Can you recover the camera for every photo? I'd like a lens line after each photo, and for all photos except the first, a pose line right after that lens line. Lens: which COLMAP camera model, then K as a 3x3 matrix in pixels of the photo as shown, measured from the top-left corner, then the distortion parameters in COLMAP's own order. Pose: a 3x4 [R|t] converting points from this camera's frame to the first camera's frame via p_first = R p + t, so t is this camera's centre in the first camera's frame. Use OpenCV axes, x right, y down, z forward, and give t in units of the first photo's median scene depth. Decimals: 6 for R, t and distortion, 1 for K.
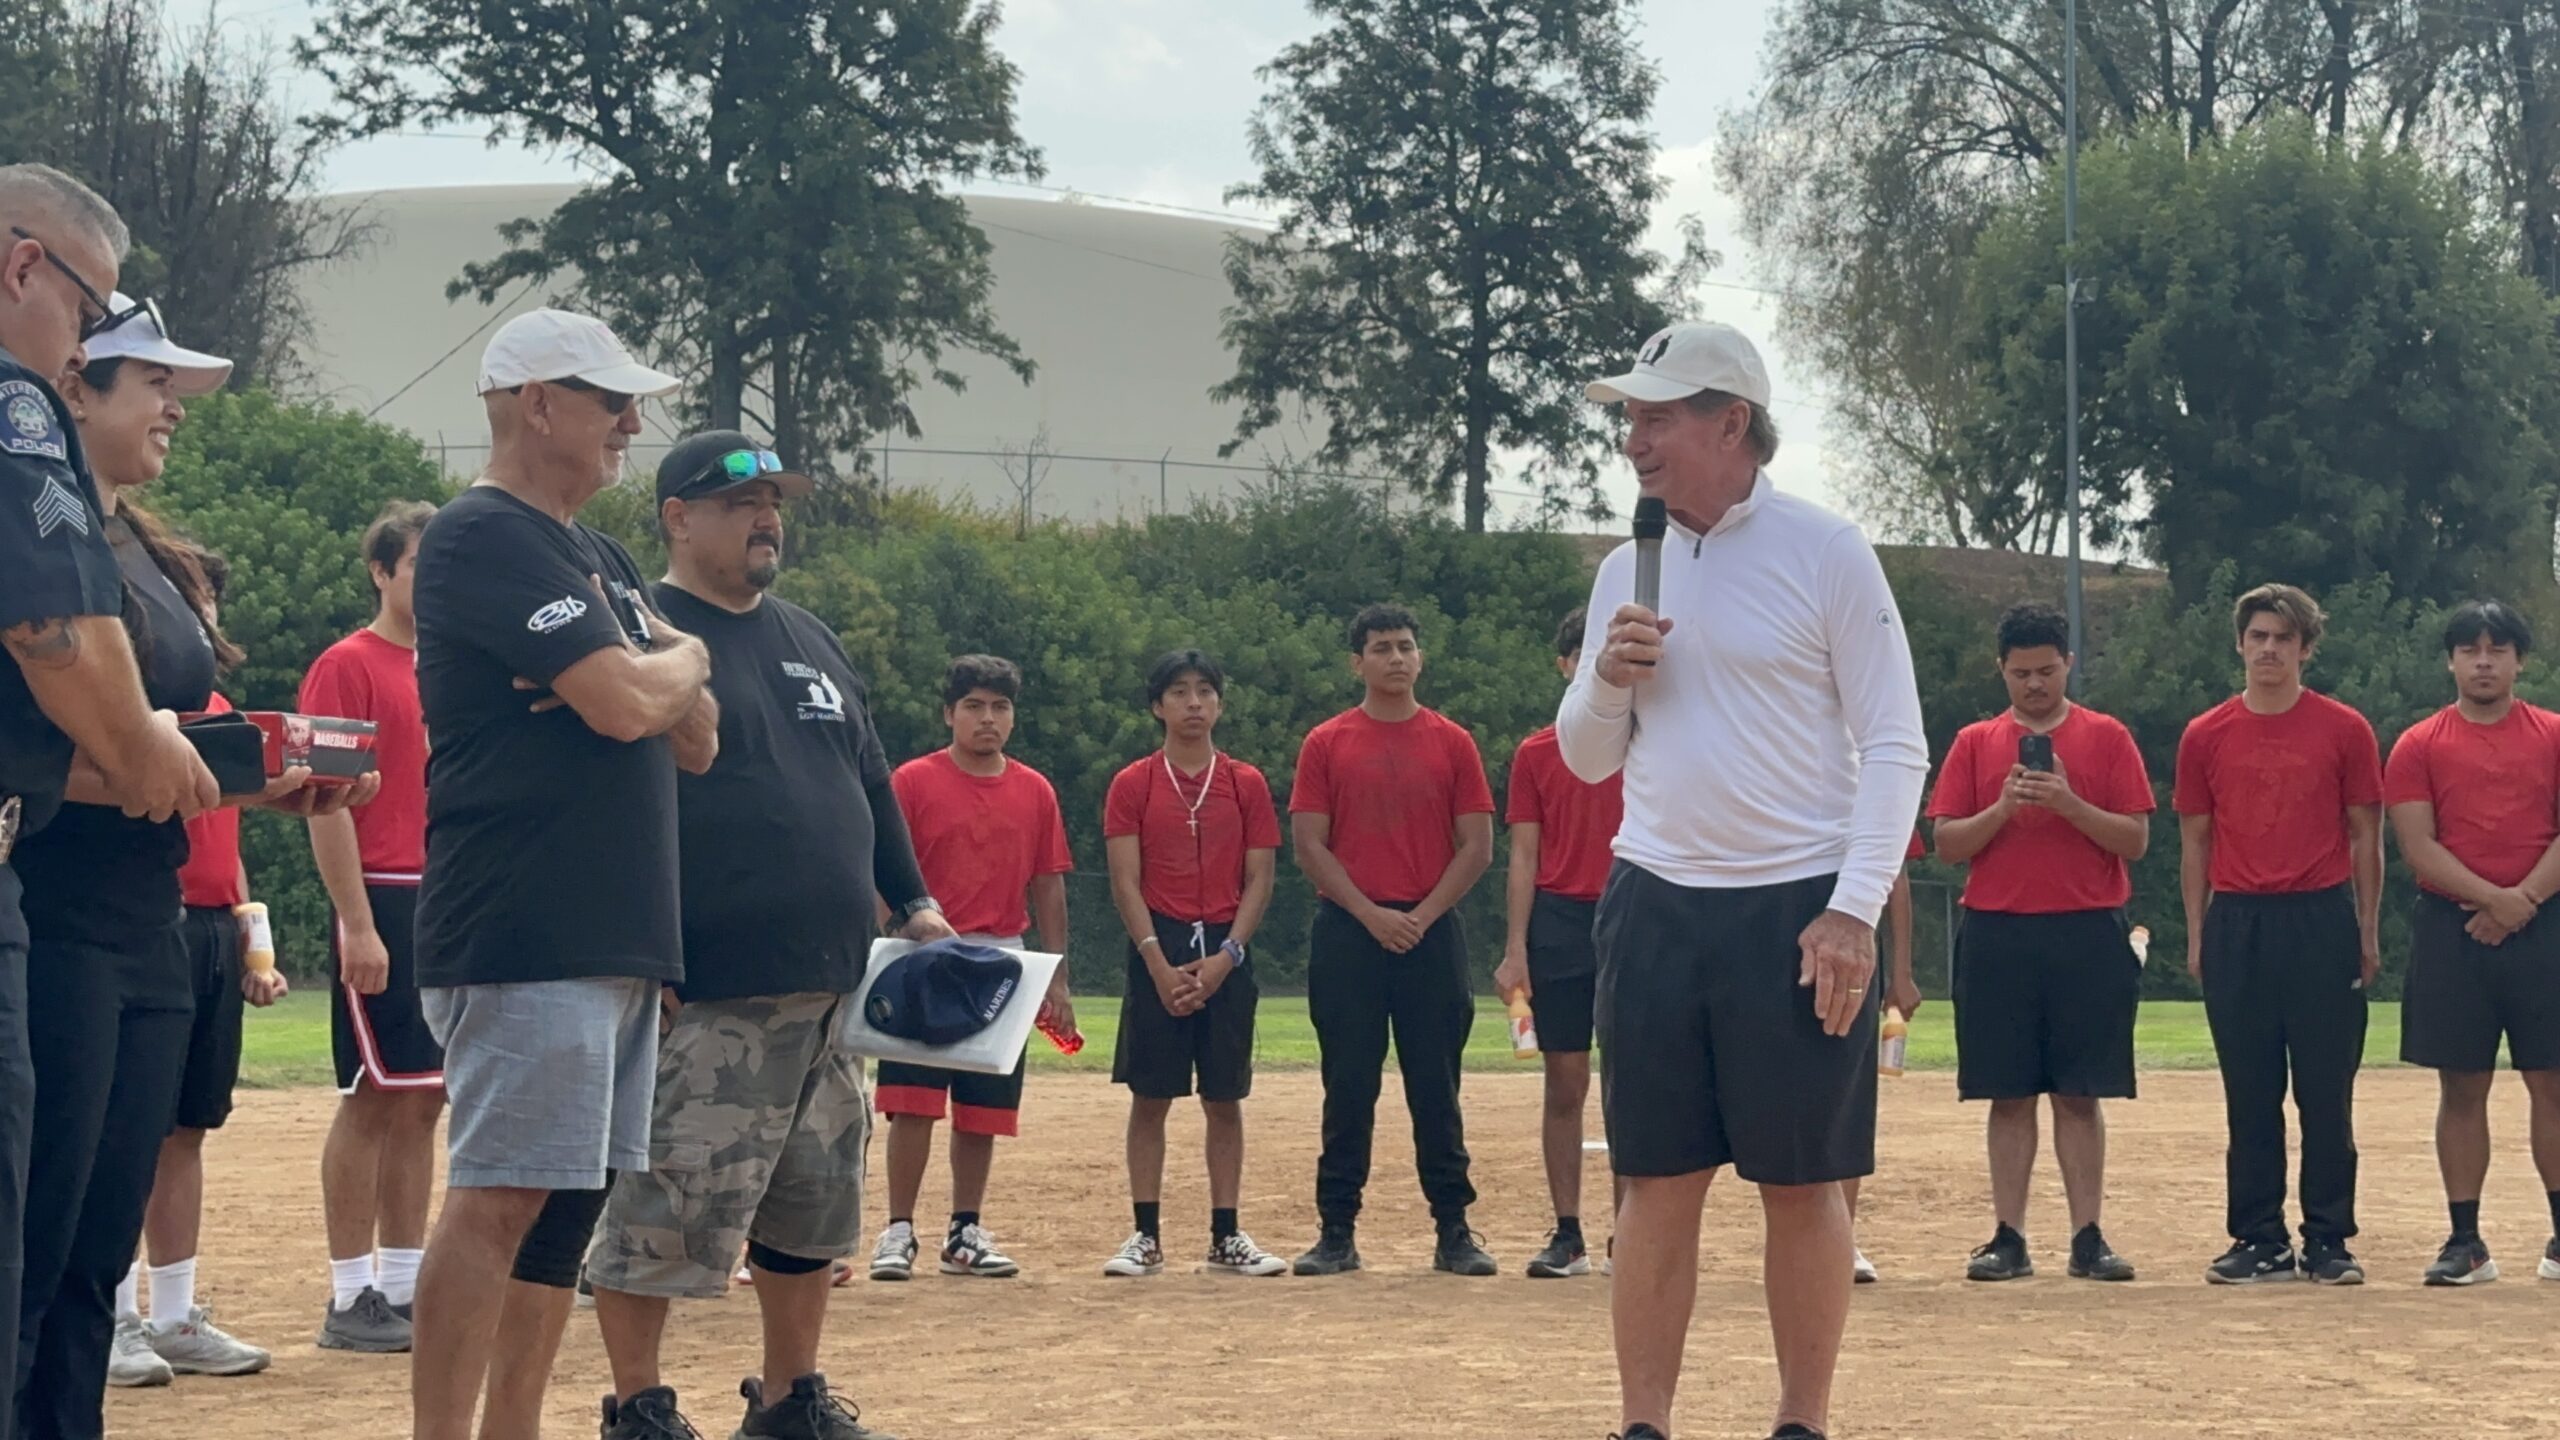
lens RADIAL K [[4522.0, 0, 1323.4], [0, 4522.0, 725.2], [0, 0, 1]] dist [0.120709, 0.223966]
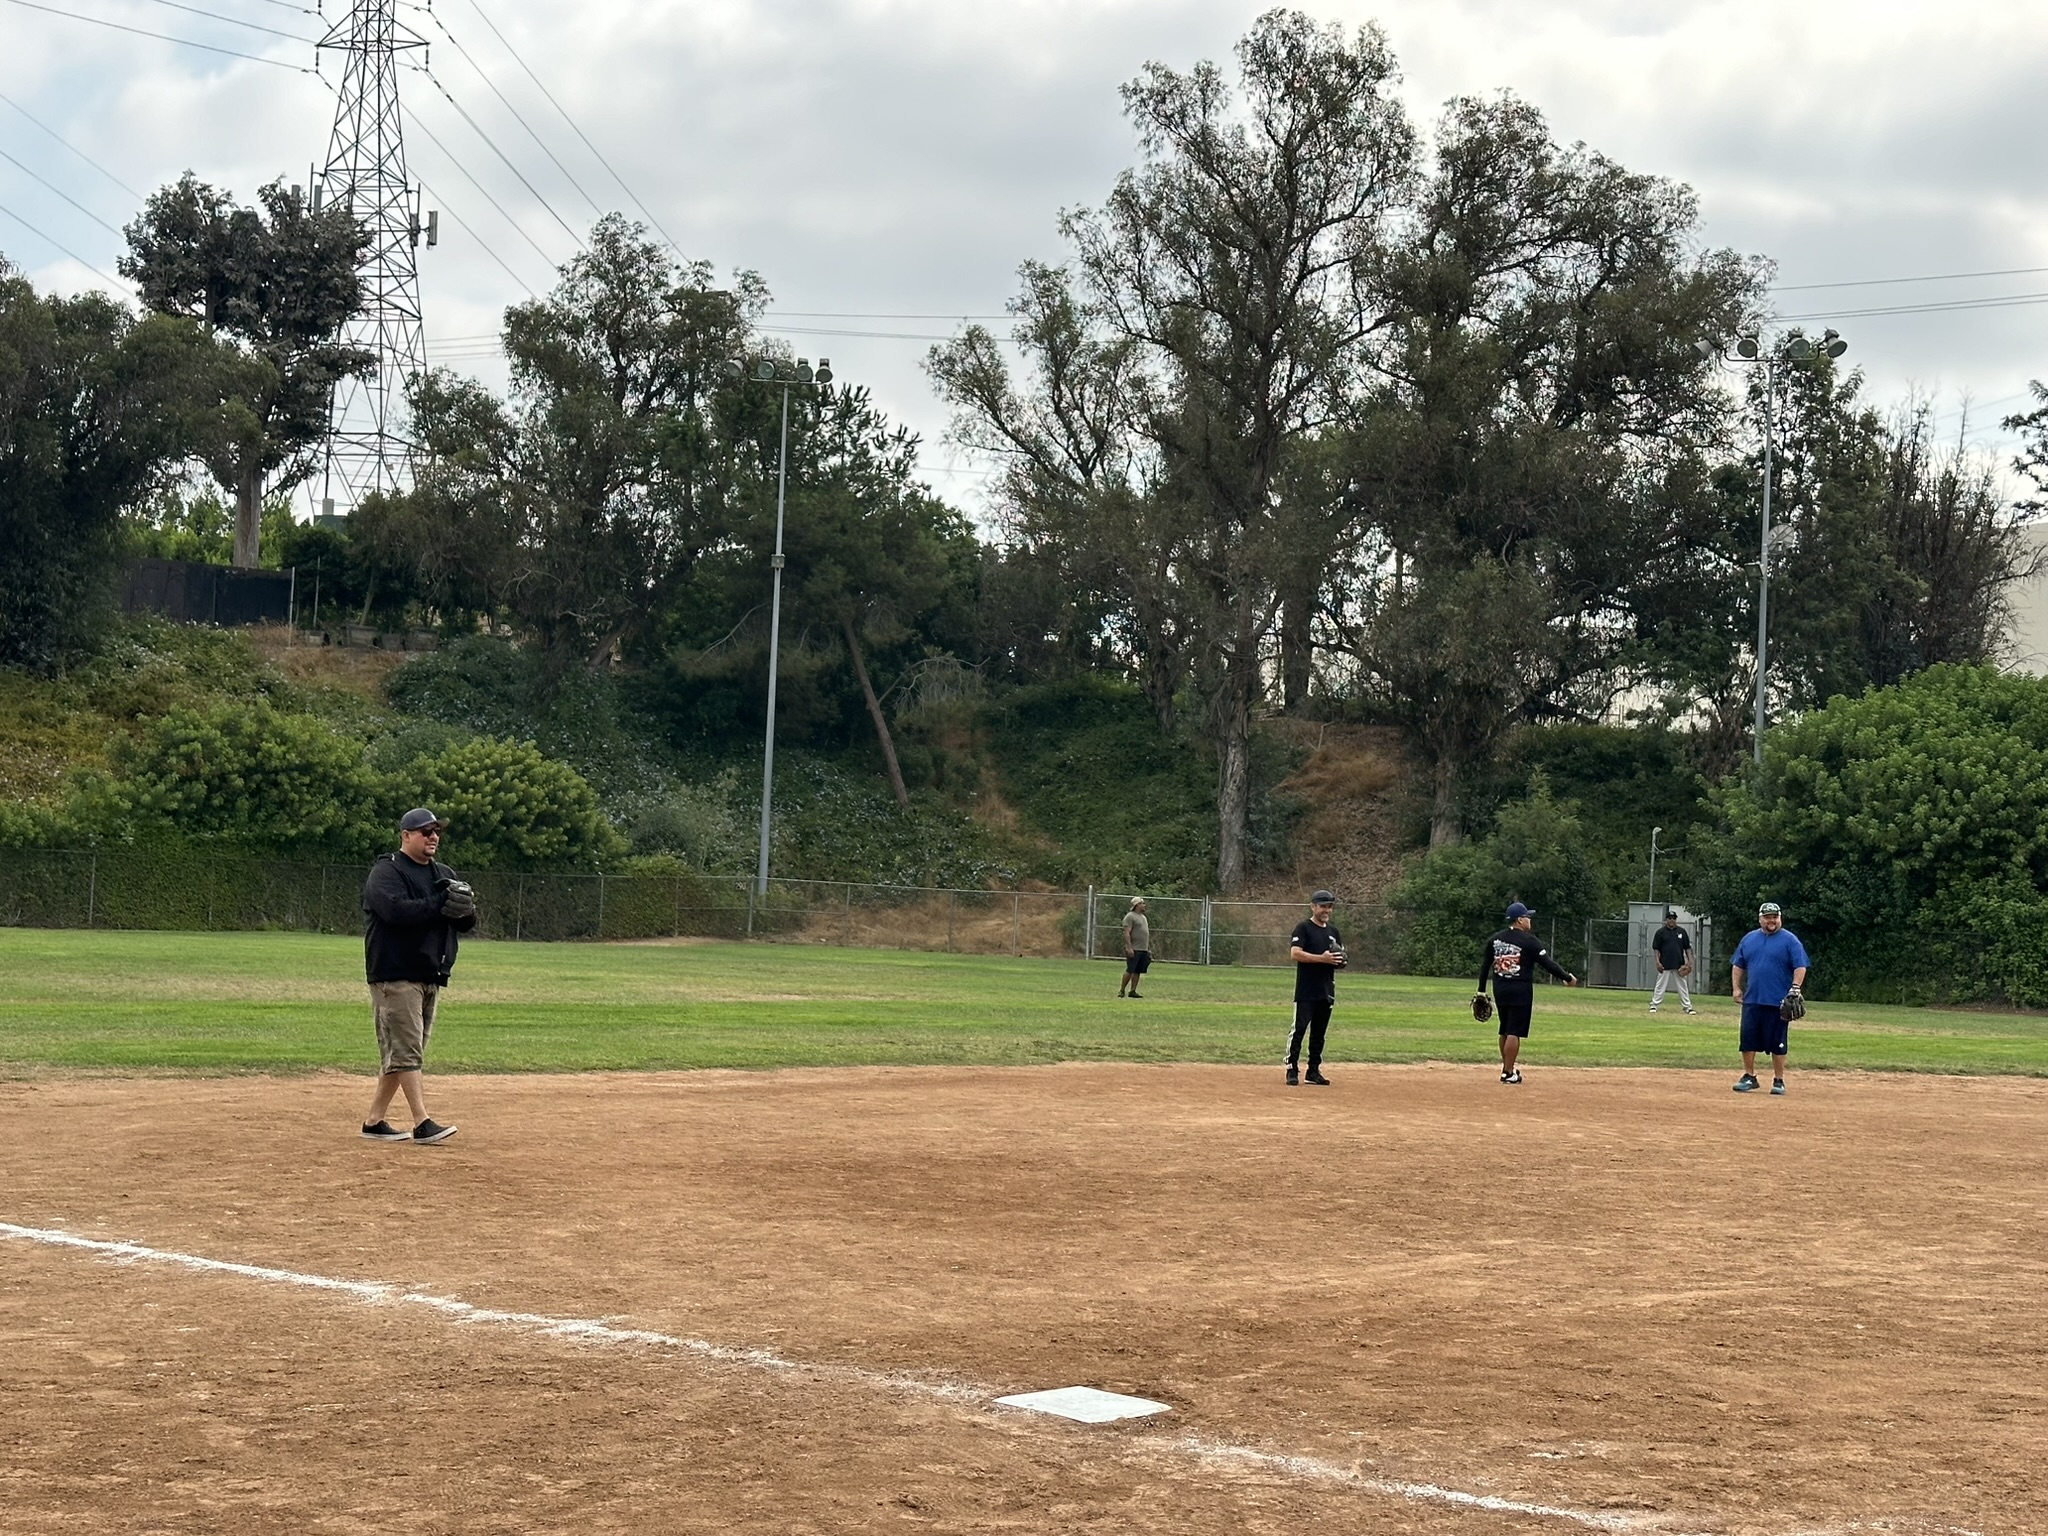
lens RADIAL K [[2887.4, 0, 1024.0], [0, 2887.4, 768.0], [0, 0, 1]] dist [0.193700, -0.402659]
pose [[0.863026, 0.010698, -0.505045, 0.012761], [-0.019144, 0.999750, -0.011536, -0.013256], [0.504796, 0.019624, 0.863016, -0.136551]]
